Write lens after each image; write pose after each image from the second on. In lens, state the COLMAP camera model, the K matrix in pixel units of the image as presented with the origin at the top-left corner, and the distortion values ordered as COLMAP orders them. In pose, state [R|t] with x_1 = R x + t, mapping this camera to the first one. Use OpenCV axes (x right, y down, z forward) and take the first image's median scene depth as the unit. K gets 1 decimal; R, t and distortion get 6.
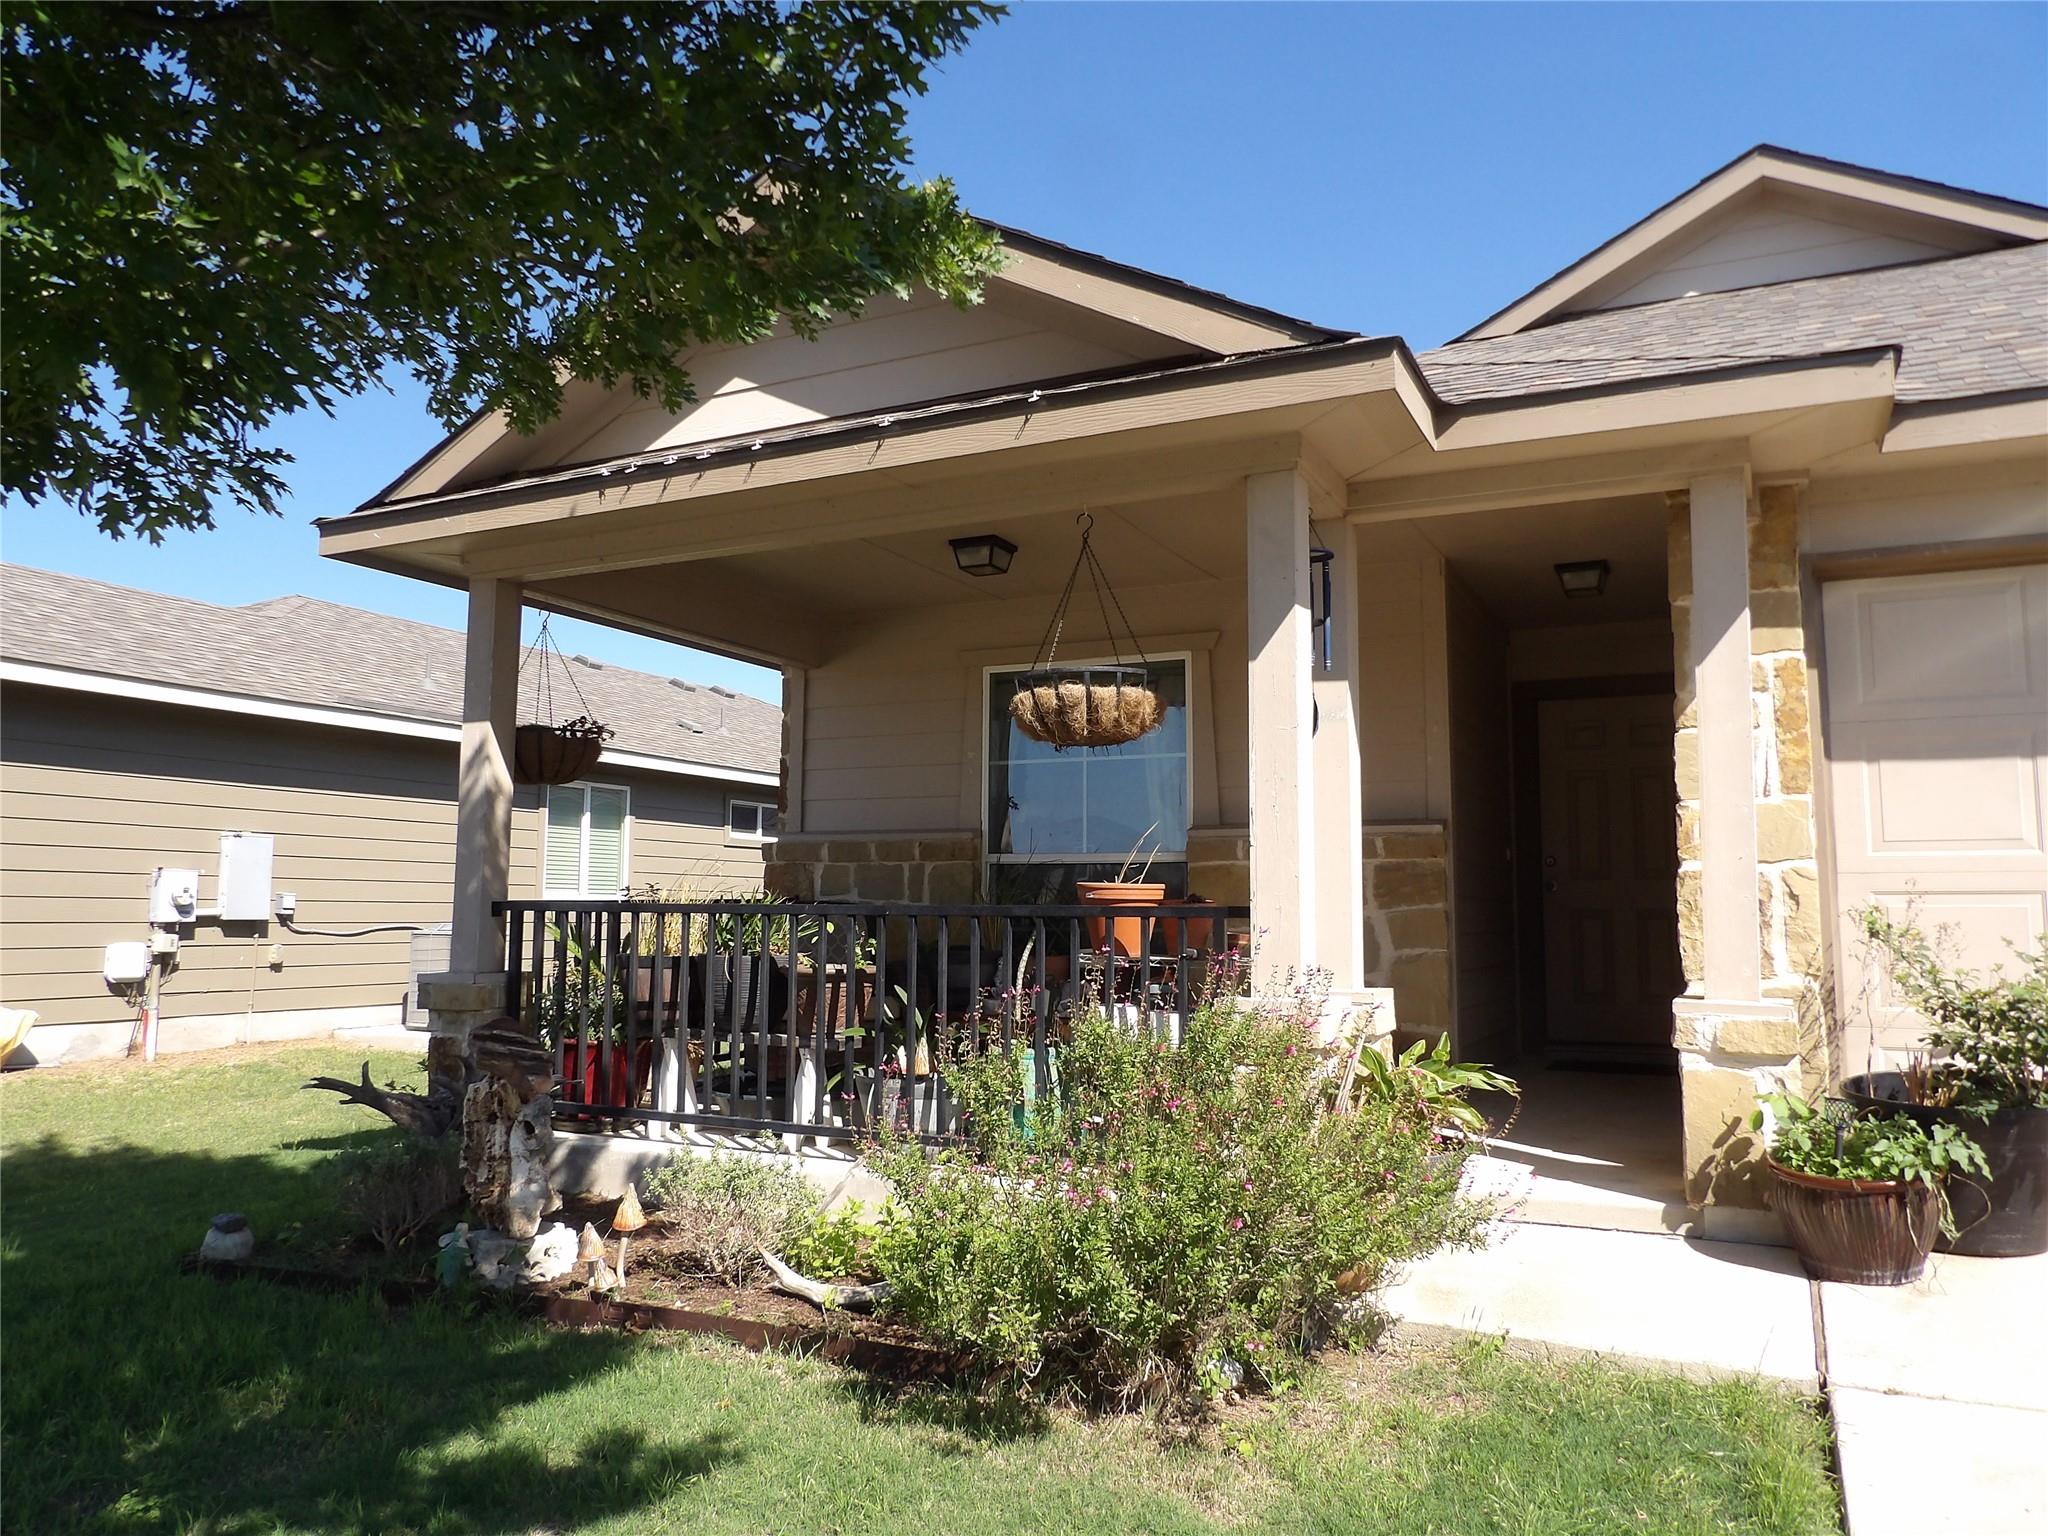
lens RADIAL K [[1460.7, 0, 1026.2], [0, 1460.7, 767.3], [0, 0, 1]] dist [-0.025066, 0.029454]
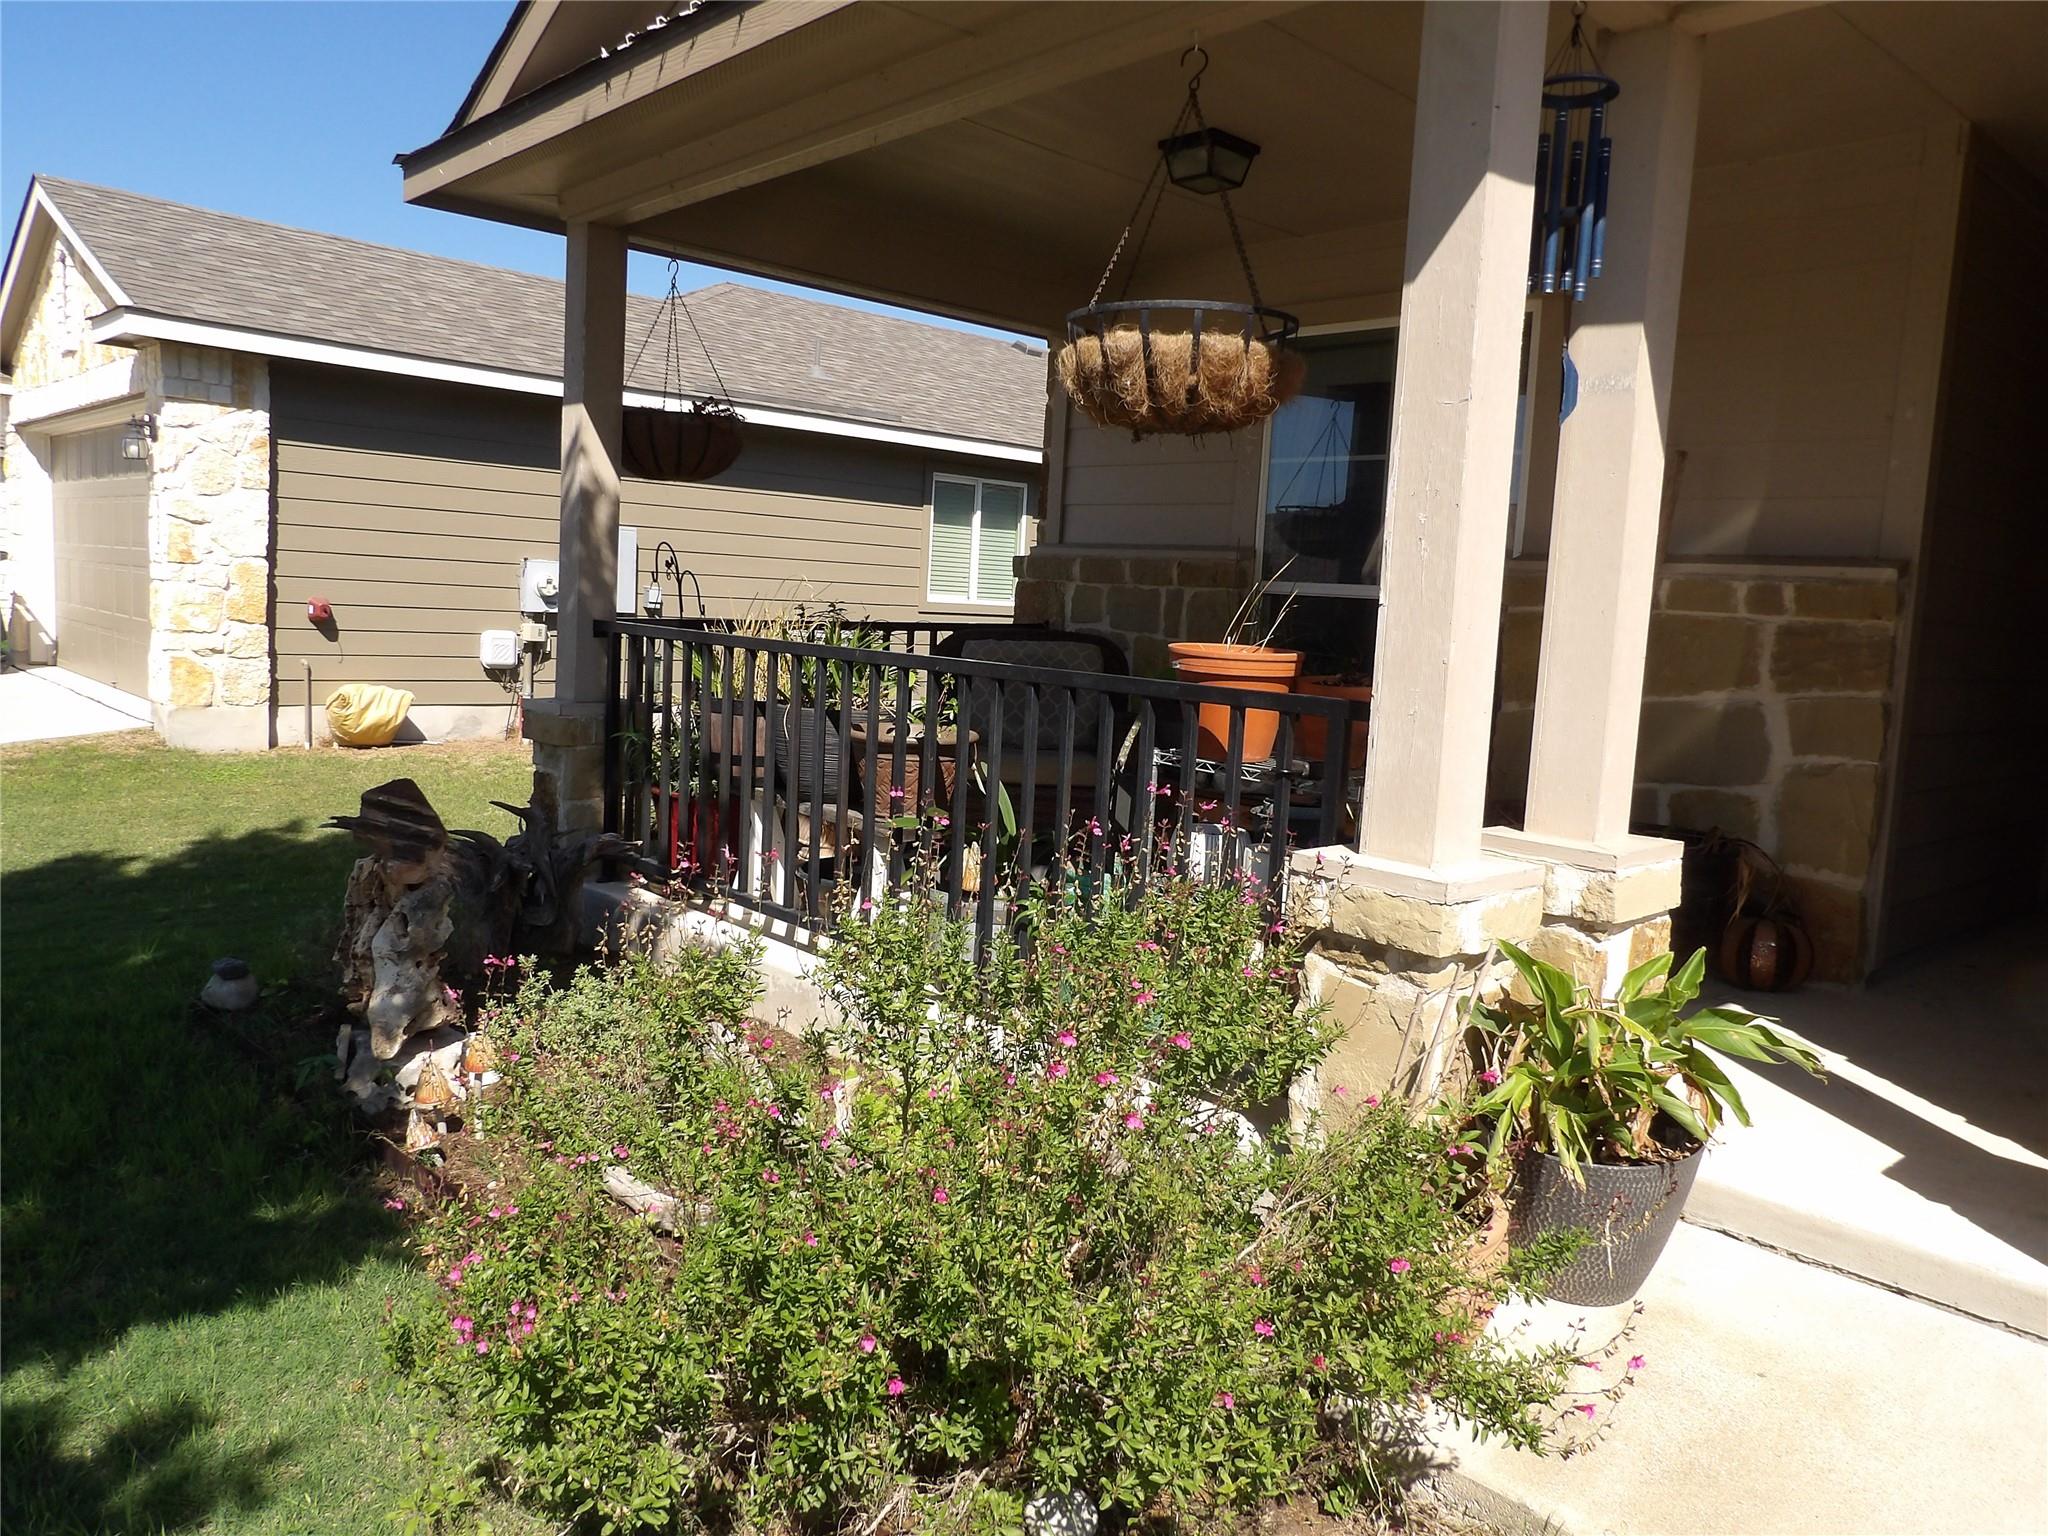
lens RADIAL K [[1460.7, 0, 1028.8], [0, 1460.7, 755.0], [0, 0, 1]] dist [-0.025066, 0.029454]
pose [[0.933537, 0.081292, -0.349144, 0.161579], [-0.011691, 0.980335, 0.196992, -0.001092], [0.358292, -0.179818, 0.916129, 0.273589]]
